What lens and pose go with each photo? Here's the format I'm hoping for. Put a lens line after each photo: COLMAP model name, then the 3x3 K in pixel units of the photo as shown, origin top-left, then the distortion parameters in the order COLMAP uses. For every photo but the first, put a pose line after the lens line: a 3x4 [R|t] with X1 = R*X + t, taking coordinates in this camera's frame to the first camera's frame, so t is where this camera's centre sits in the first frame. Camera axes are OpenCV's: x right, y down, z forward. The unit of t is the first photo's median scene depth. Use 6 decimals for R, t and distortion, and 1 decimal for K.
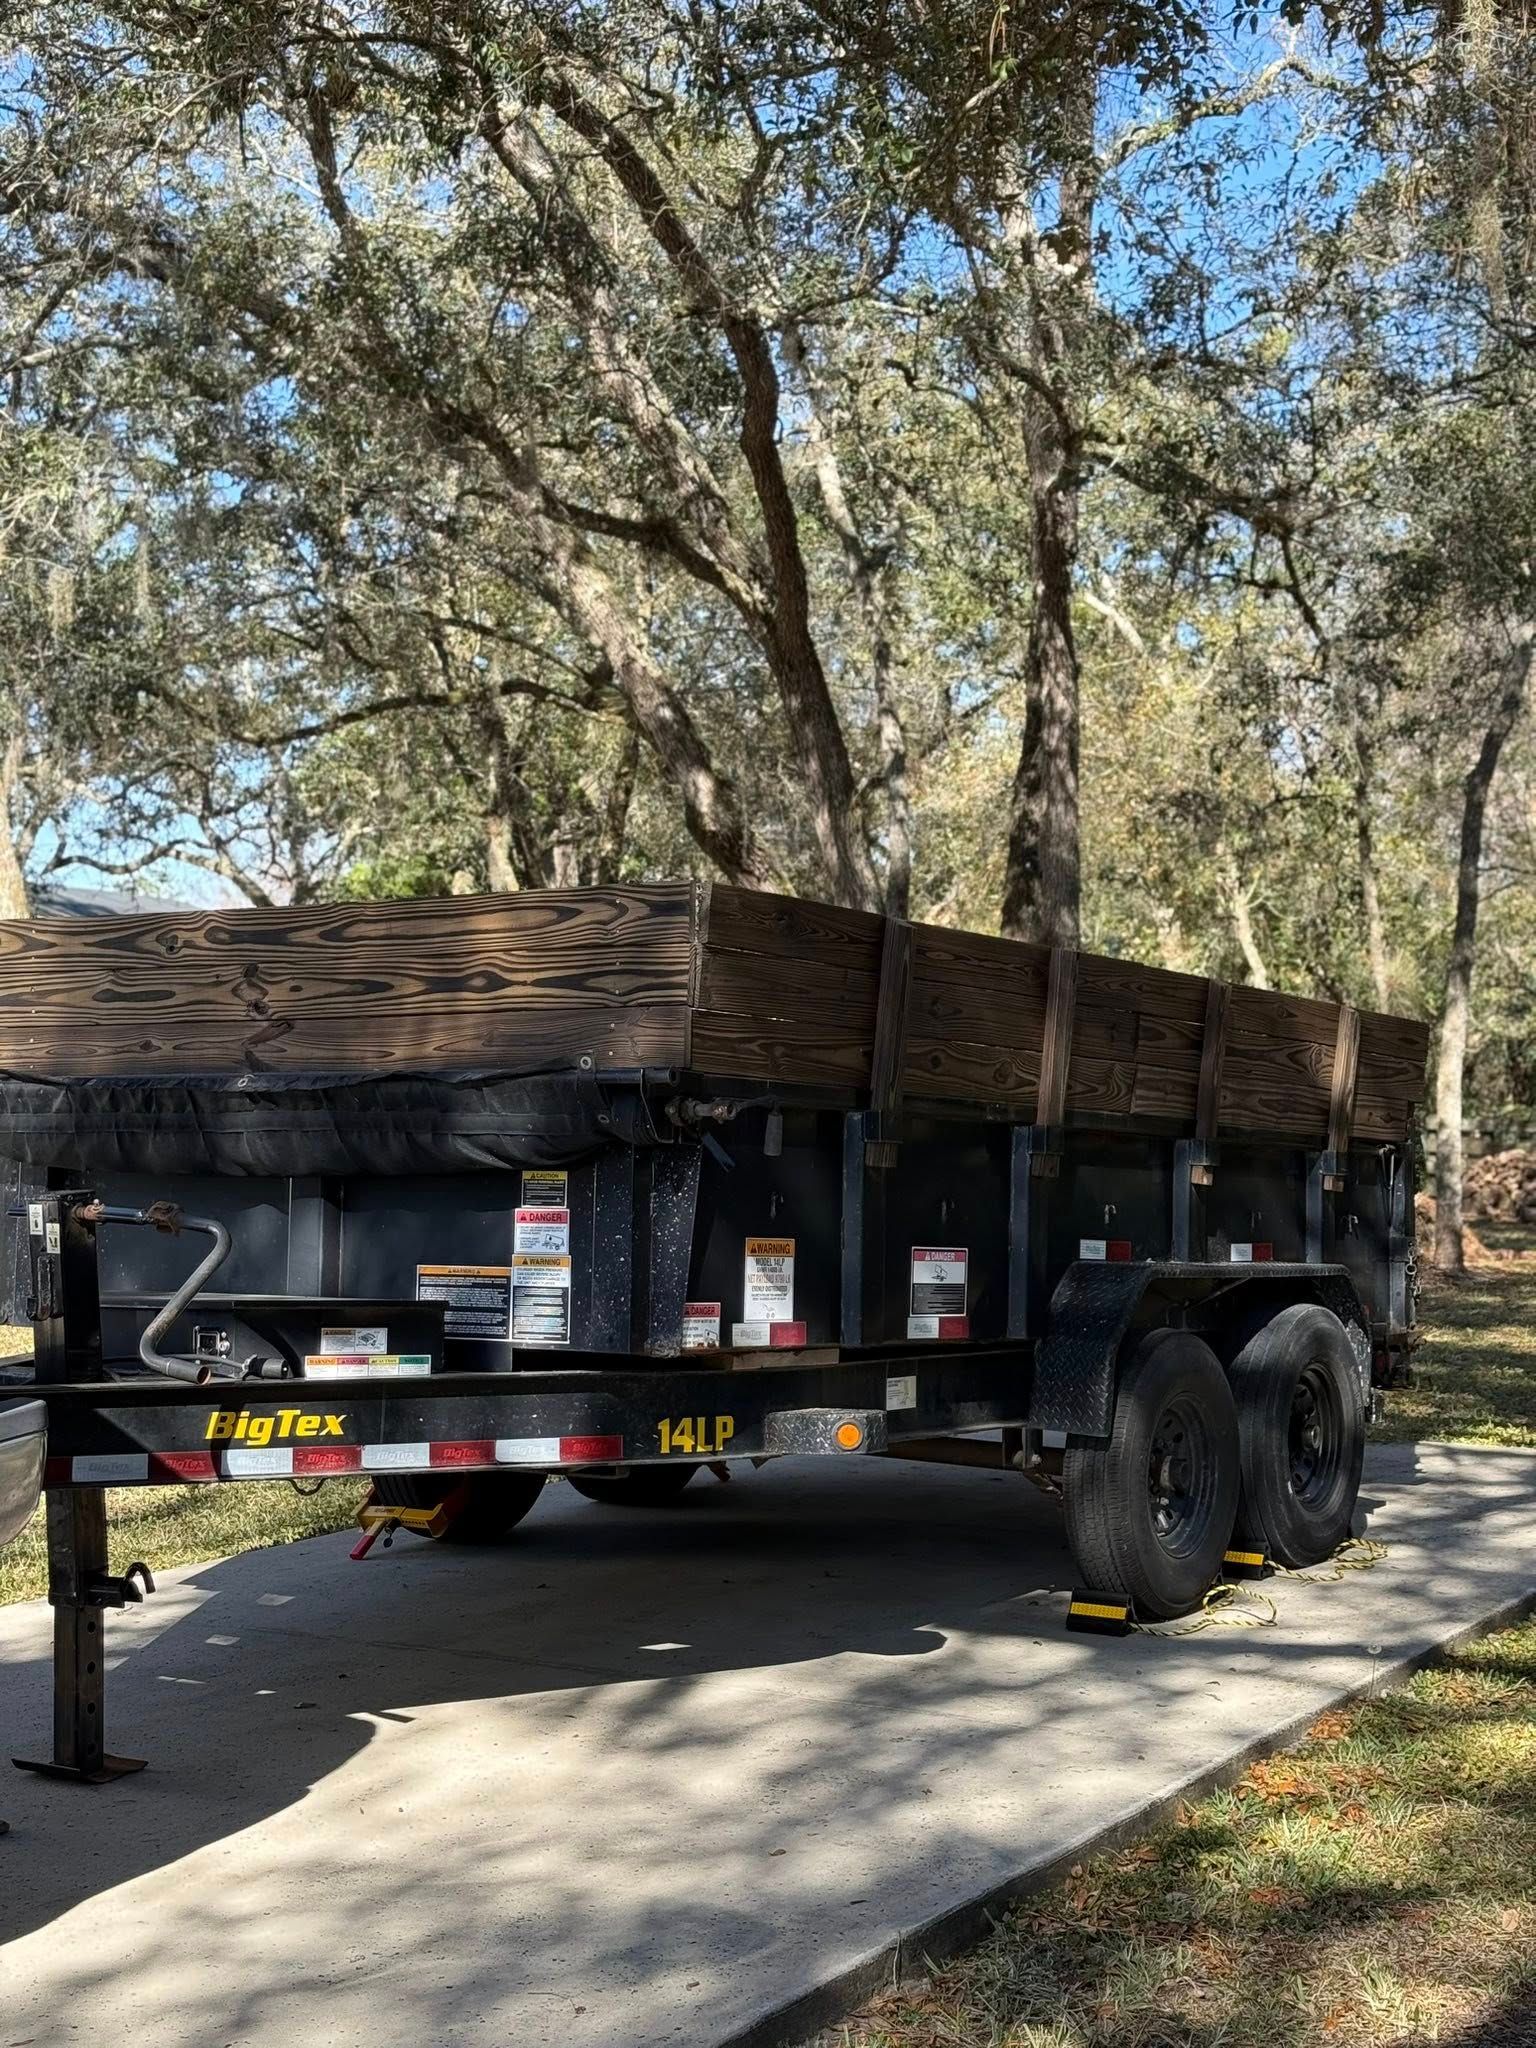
lens RADIAL K [[2976.1, 0, 768.0], [0, 2976.1, 1024.0], [0, 0, 1]] dist [0.161459, 0.005426]
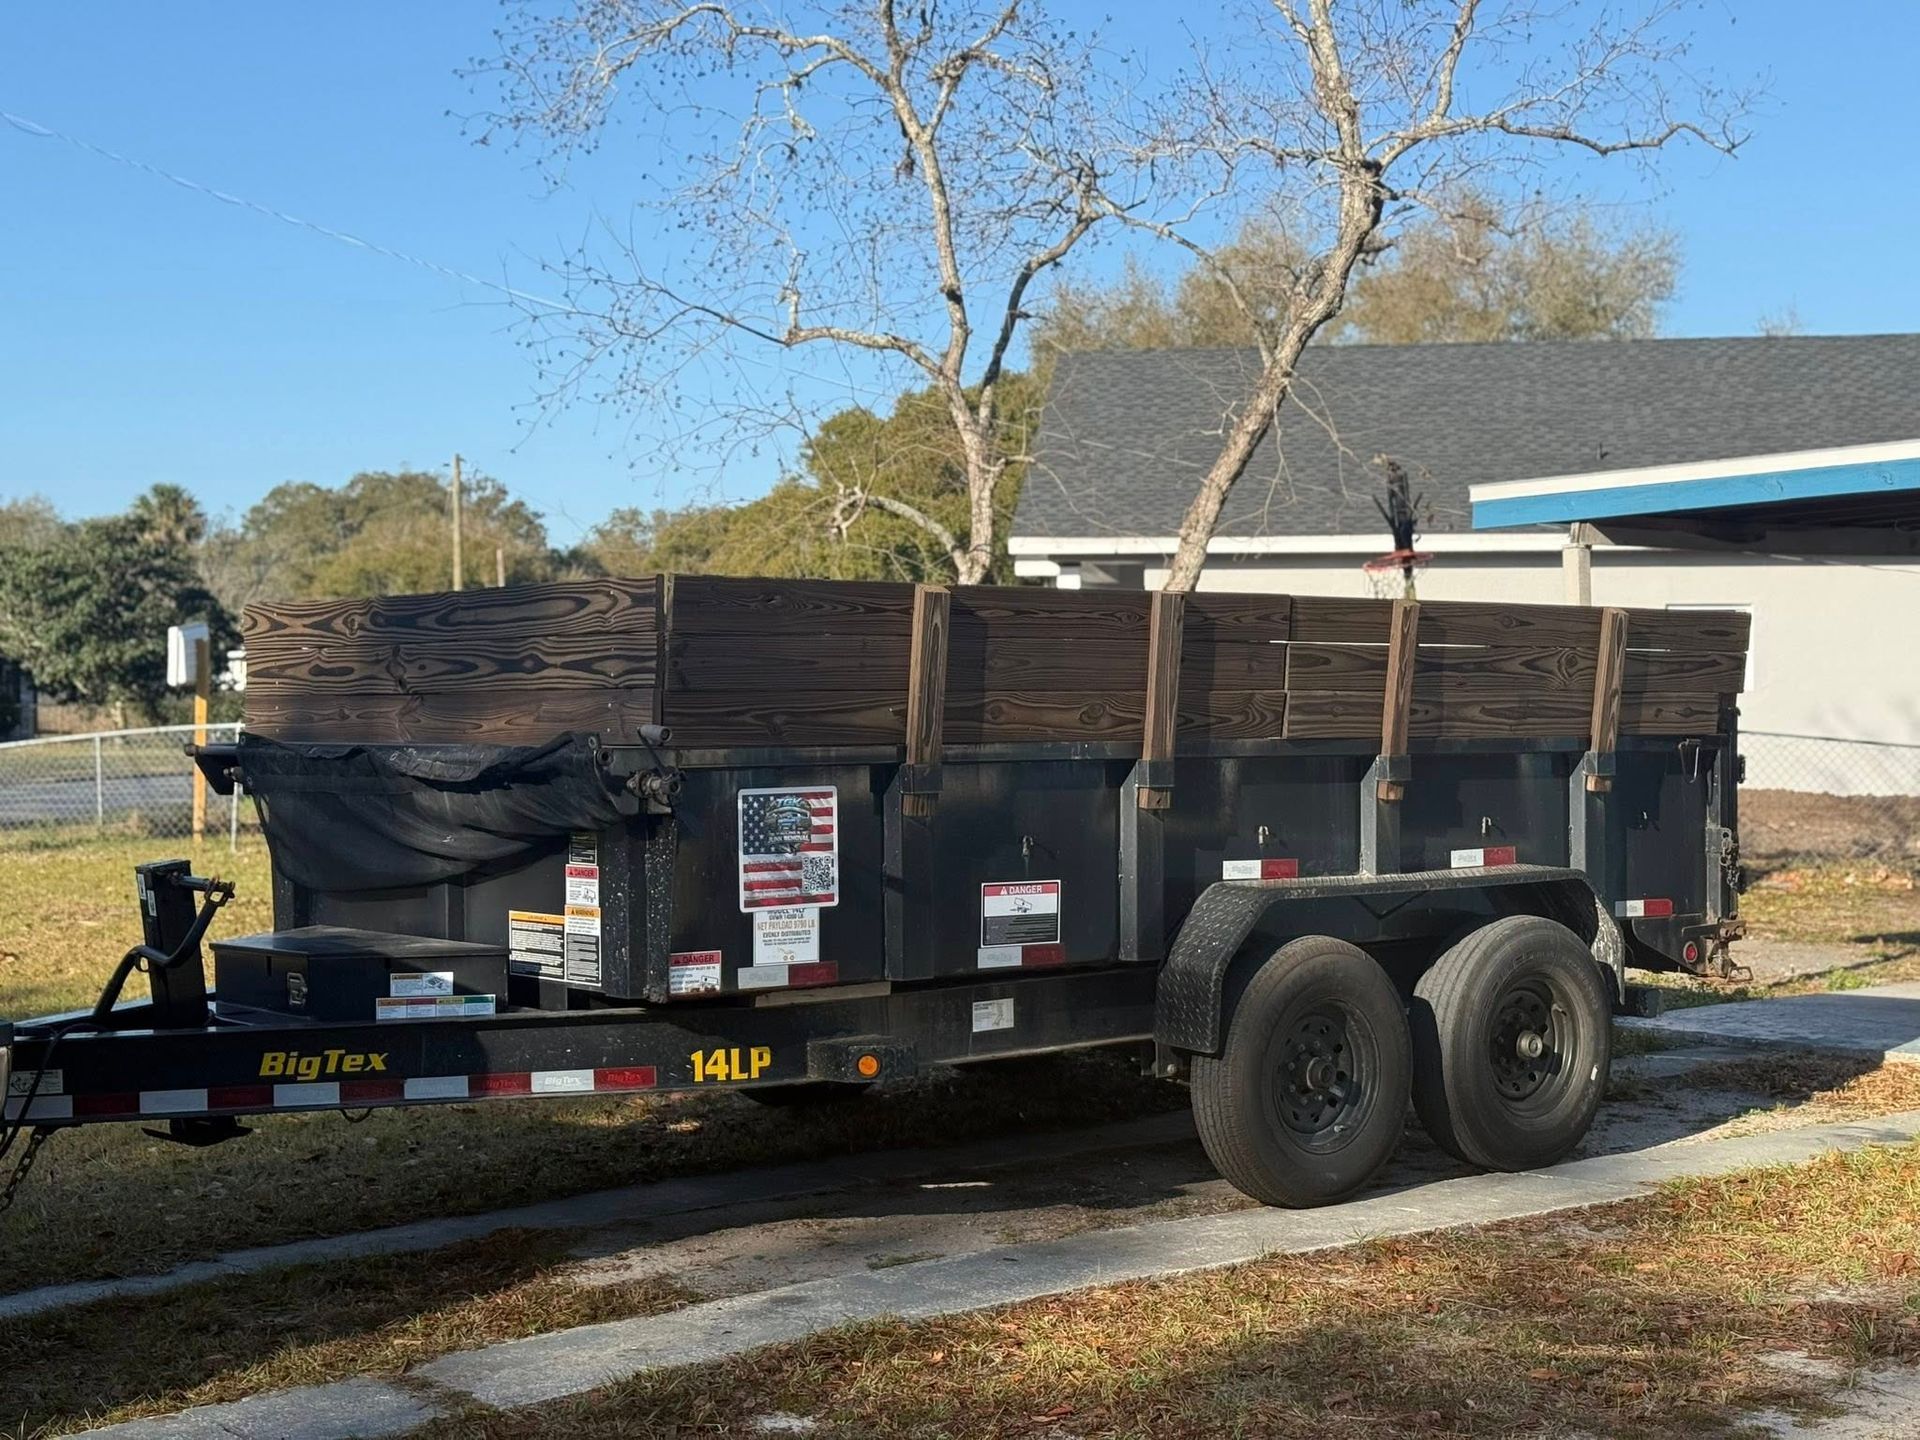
lens RADIAL K [[2790.1, 0, 960.0], [0, 2790.1, 720.0], [0, 0, 1]] dist [0.161459, 0.005426]
pose [[0.956505, -0.024027, -0.290724, 0.365747], [0.043357, 0.997242, 0.060234, -0.049692], [0.288475, -0.070219, 0.954909, 0.038209]]
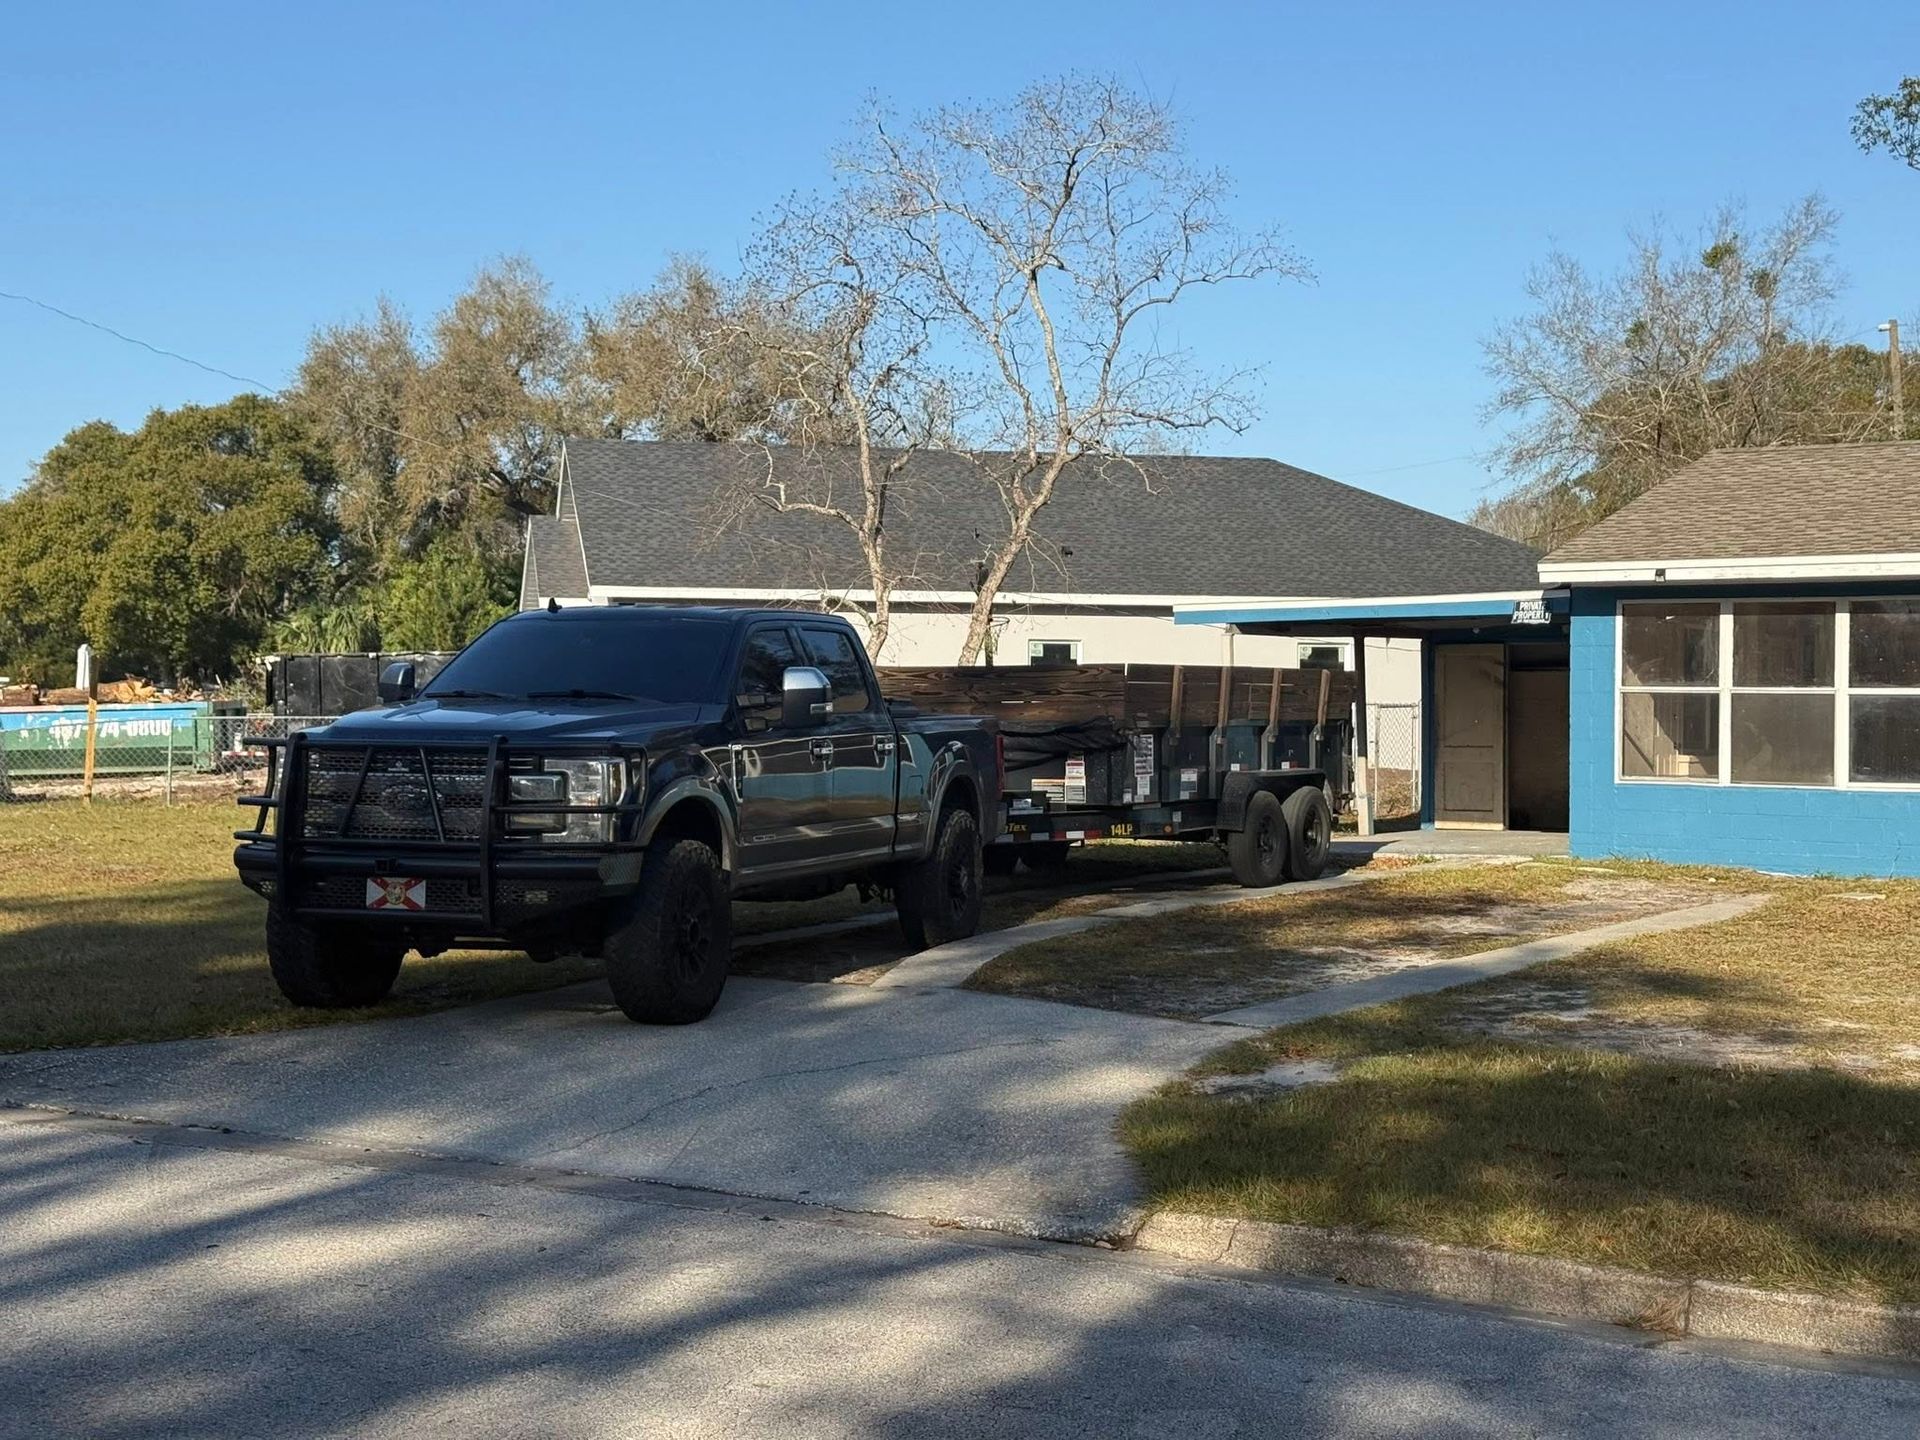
lens RADIAL K [[2790.1, 0, 960.0], [0, 2790.1, 720.0], [0, 0, 1]] dist [0.161459, 0.005426]
pose [[0.998624, -0.023677, 0.046790, -0.341203], [0.020282, 0.997218, 0.071735, -0.204110], [-0.048359, -0.070687, 0.996326, -2.020403]]
